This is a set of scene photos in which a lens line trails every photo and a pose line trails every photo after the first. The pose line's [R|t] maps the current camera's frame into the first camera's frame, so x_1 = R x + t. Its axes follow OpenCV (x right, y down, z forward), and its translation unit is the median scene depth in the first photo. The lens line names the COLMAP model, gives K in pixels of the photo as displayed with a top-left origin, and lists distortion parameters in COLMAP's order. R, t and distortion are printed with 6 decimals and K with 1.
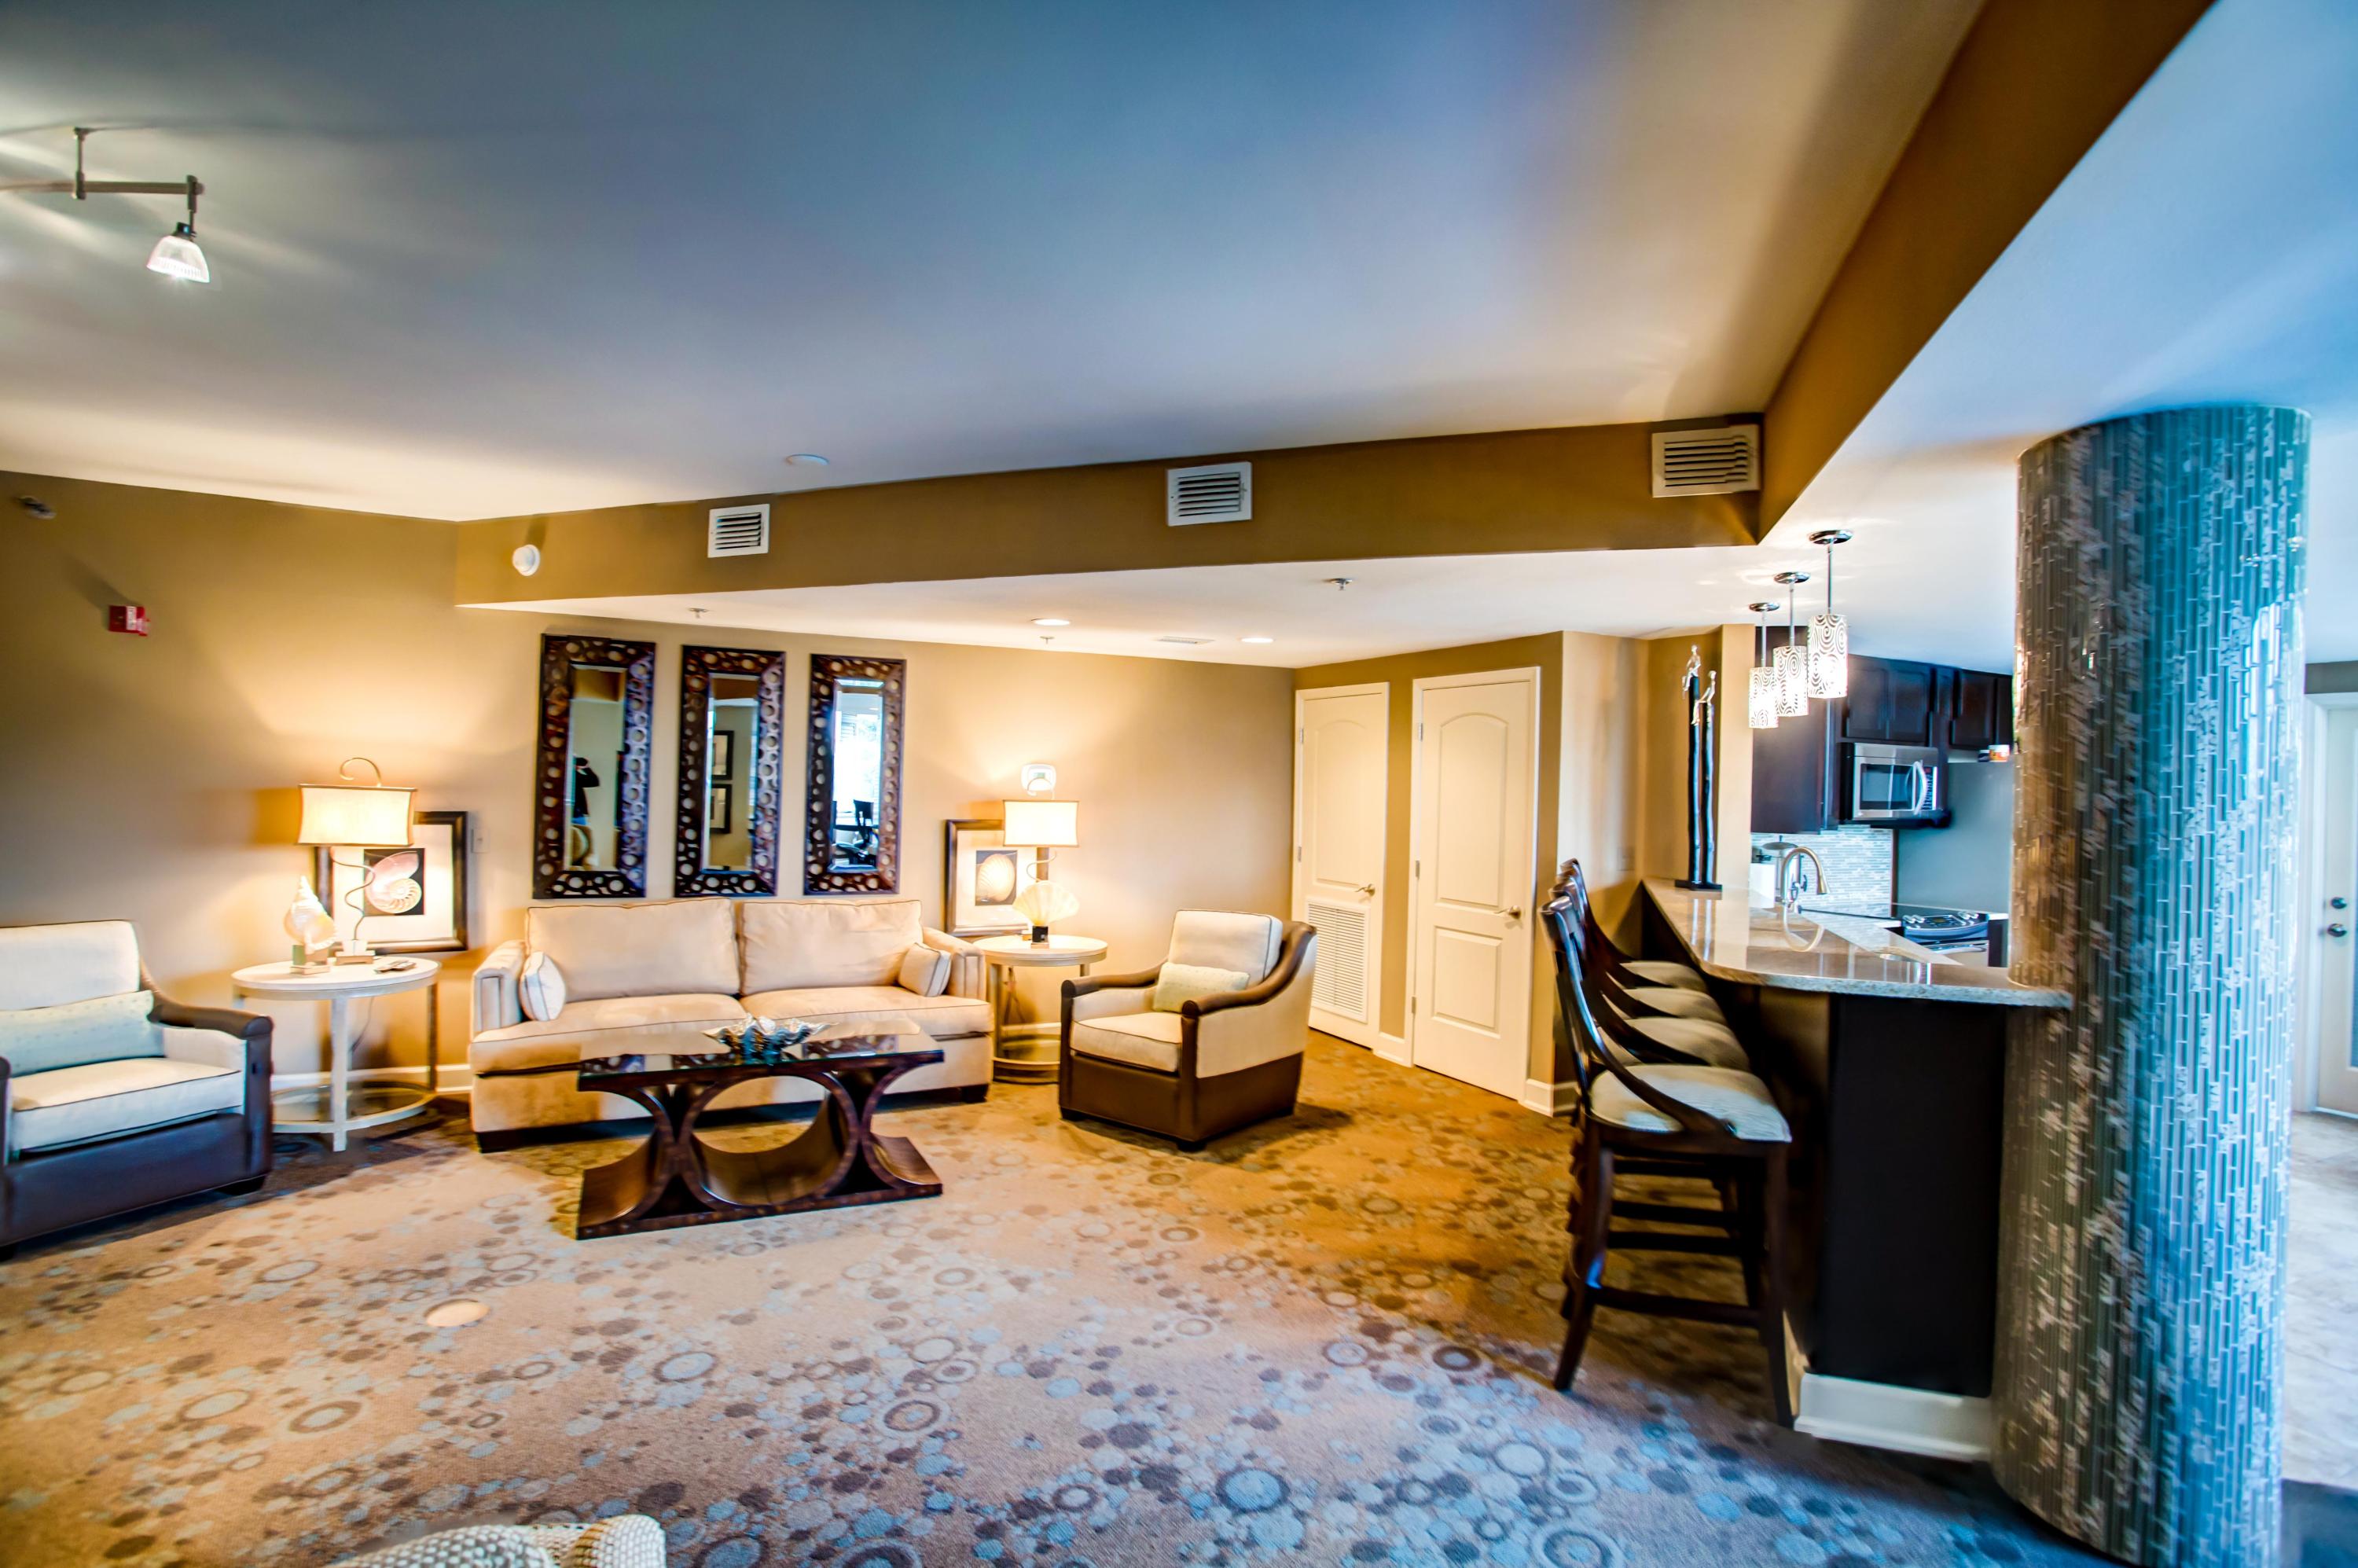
lens RADIAL K [[1105.9, 0, 1179.0], [0, 1105.9, 784.0], [0, 0, 1]] dist [0.000397, 0.000628]
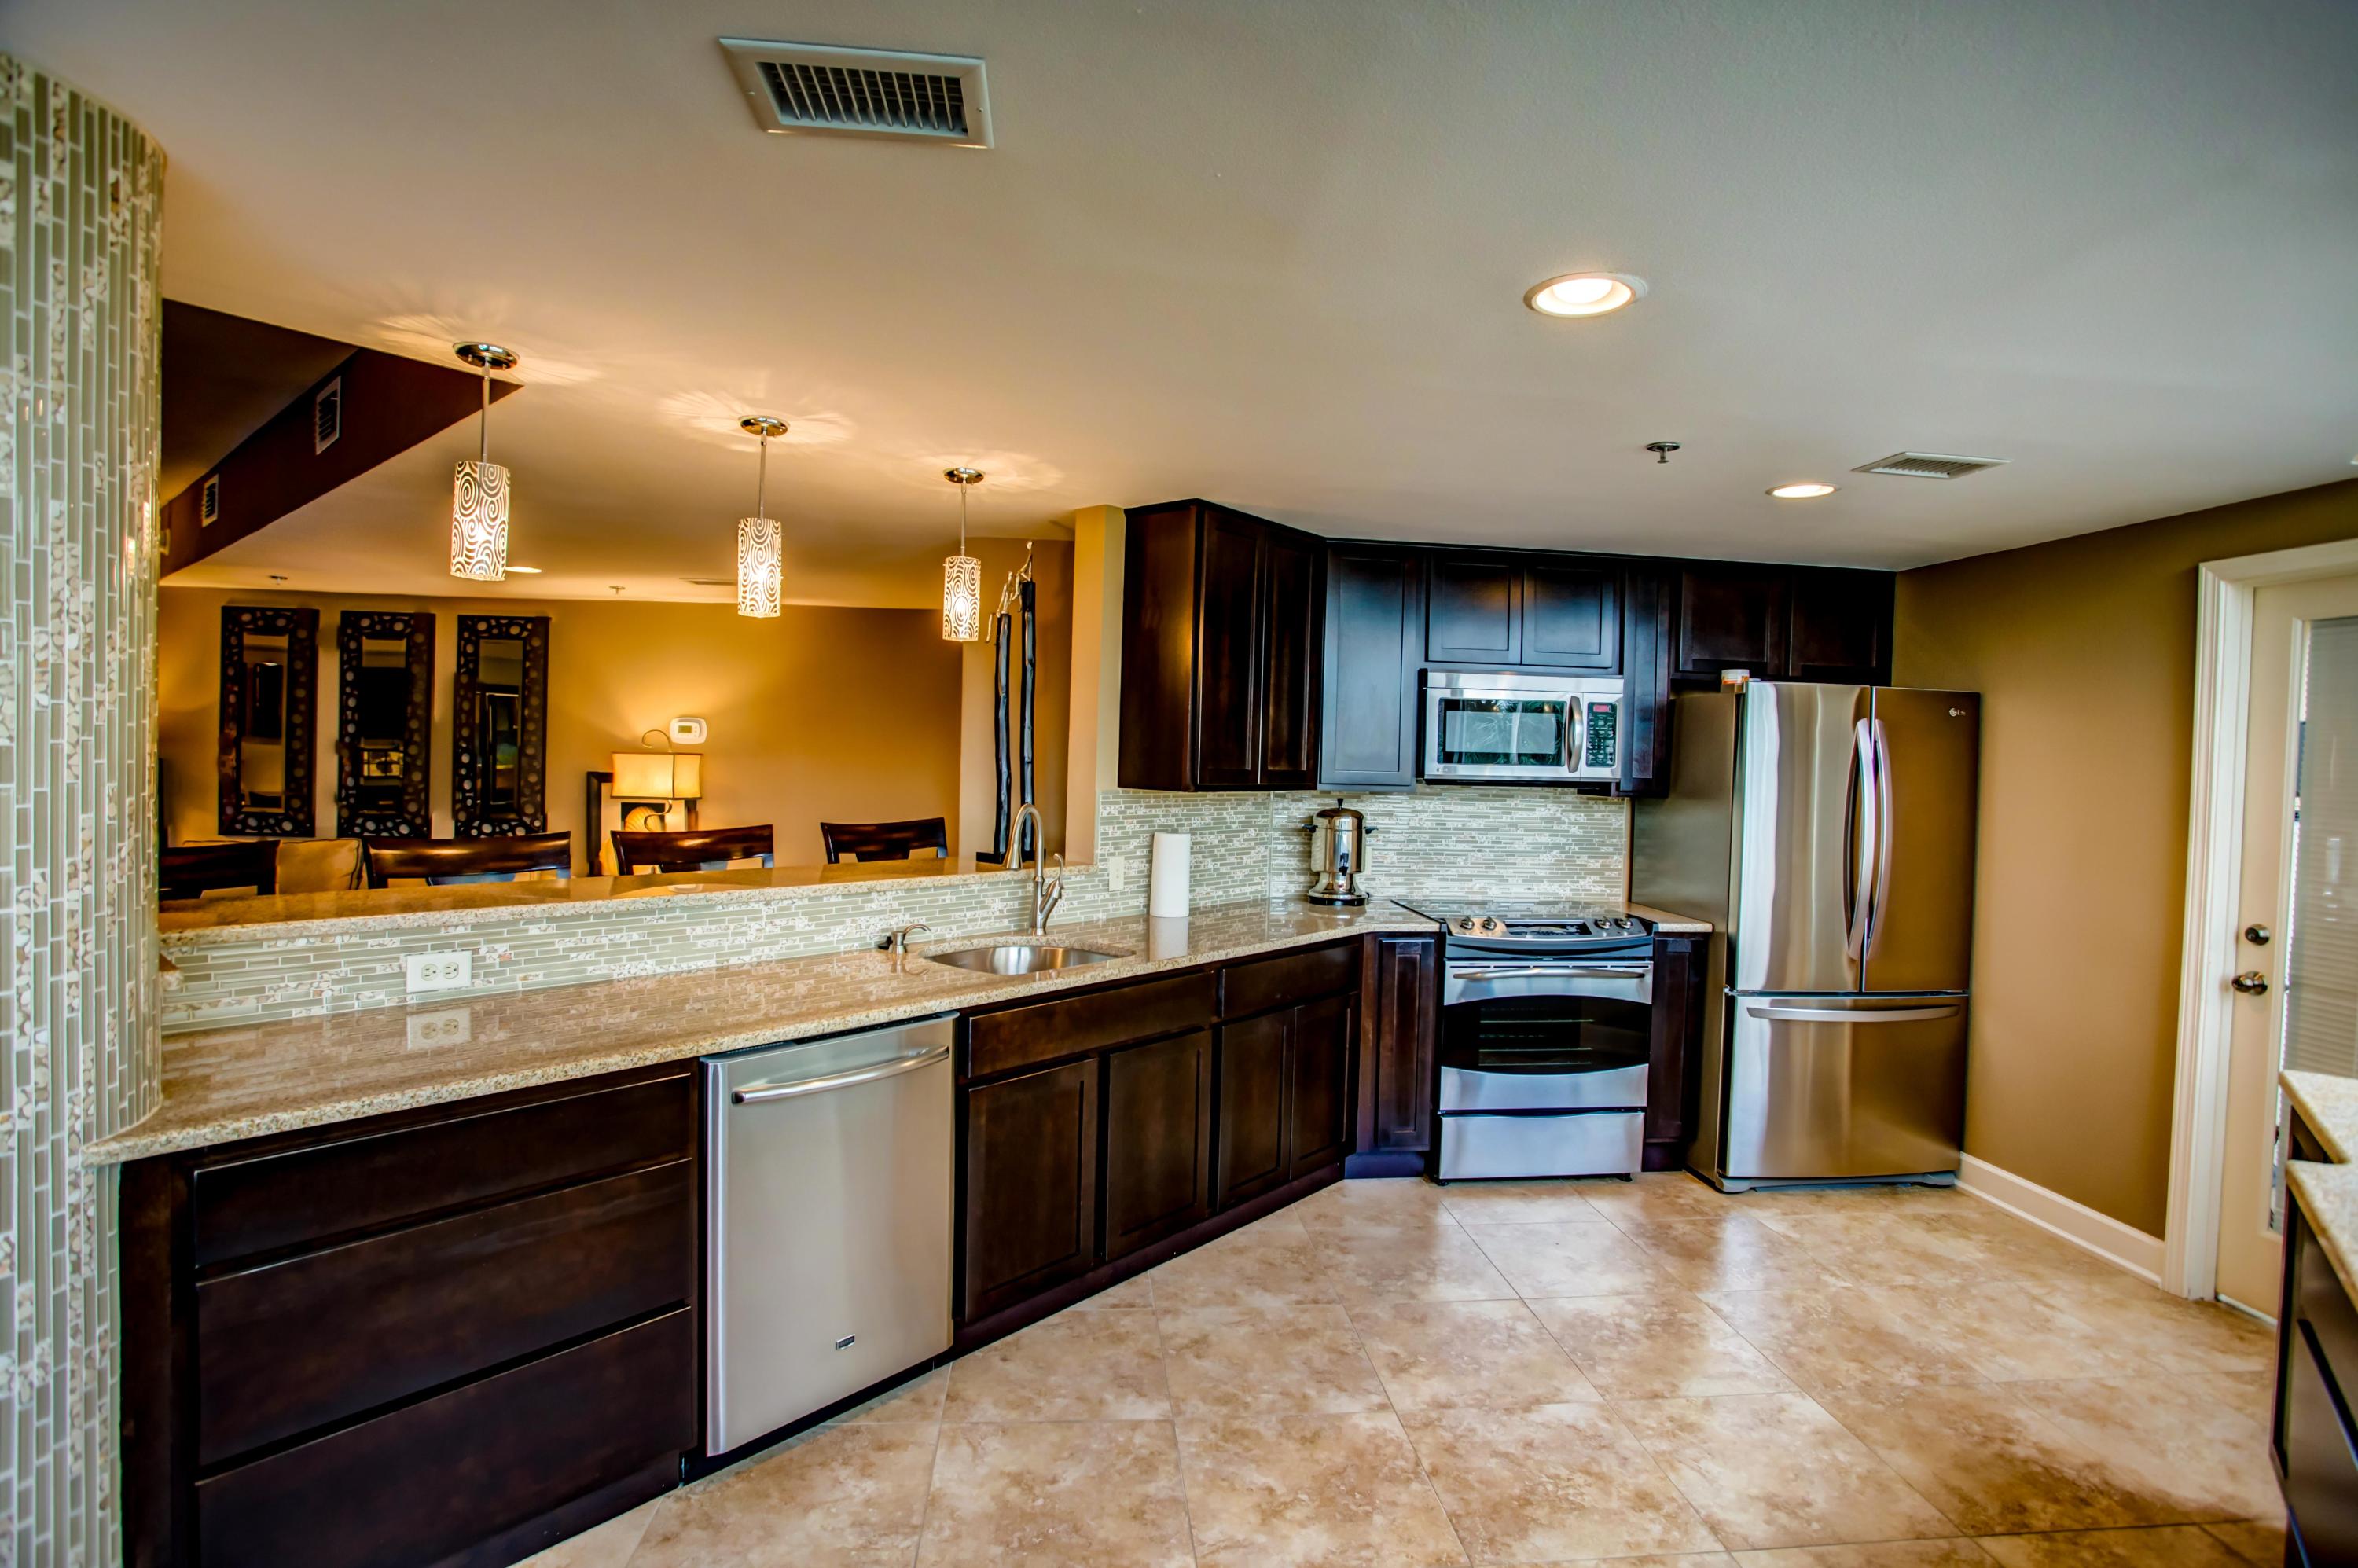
lens RADIAL K [[1105.9, 0, 1179.0], [0, 1105.9, 784.0], [0, 0, 1]] dist [0.000397, 0.000628]
pose [[0.926137, 0.010083, -0.377053, 0.757784], [-0.002403, 0.999780, 0.020834, 0.022544], [0.377180, -0.018389, 0.925957, 0.291300]]
